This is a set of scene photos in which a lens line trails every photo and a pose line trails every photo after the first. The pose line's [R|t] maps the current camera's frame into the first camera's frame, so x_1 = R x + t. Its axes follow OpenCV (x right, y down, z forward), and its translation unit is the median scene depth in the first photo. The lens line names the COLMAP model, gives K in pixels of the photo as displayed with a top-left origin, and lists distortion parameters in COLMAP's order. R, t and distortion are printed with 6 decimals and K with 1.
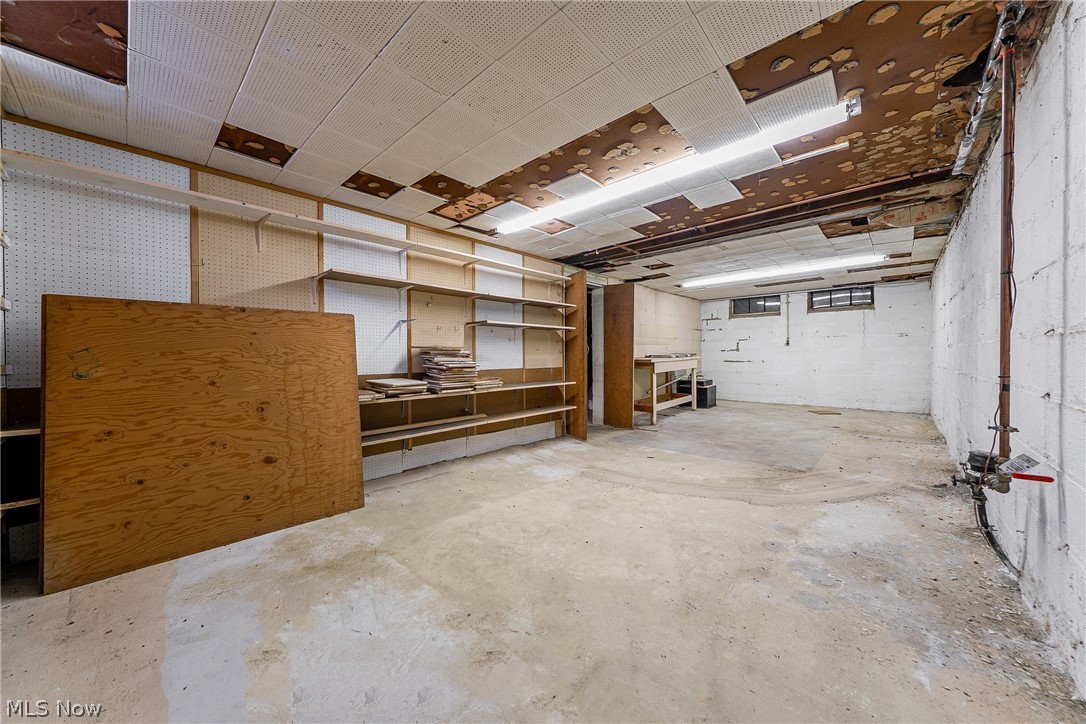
lens RADIAL K [[388.0, 0, 549.3], [0, 388.0, 361.4], [0, 0, 1]] dist [-0.013930, 0.000022]
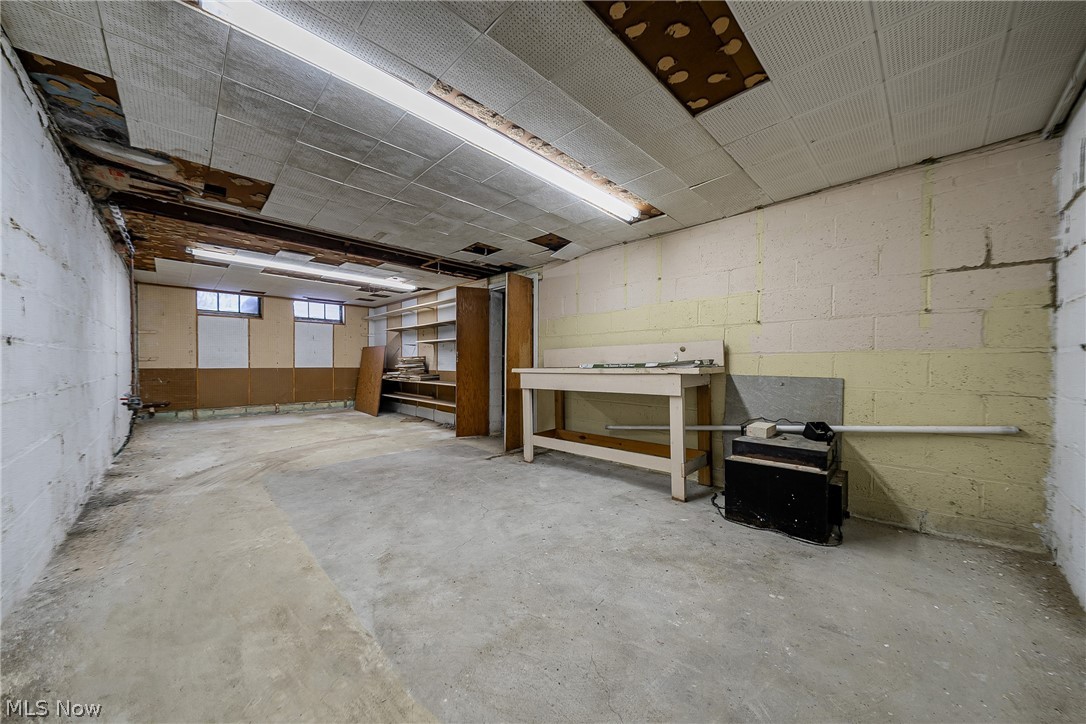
lens RADIAL K [[382.7, 0, 540.4], [0, 382.7, 364.7], [0, 0, 1]] dist [-0.000848, 0.000043]
pose [[-0.076644, 0.014550, -0.996952, 1.379030], [-0.018299, 0.999705, 0.015997, -0.035049], [0.996891, 0.019470, -0.076355, 1.544034]]
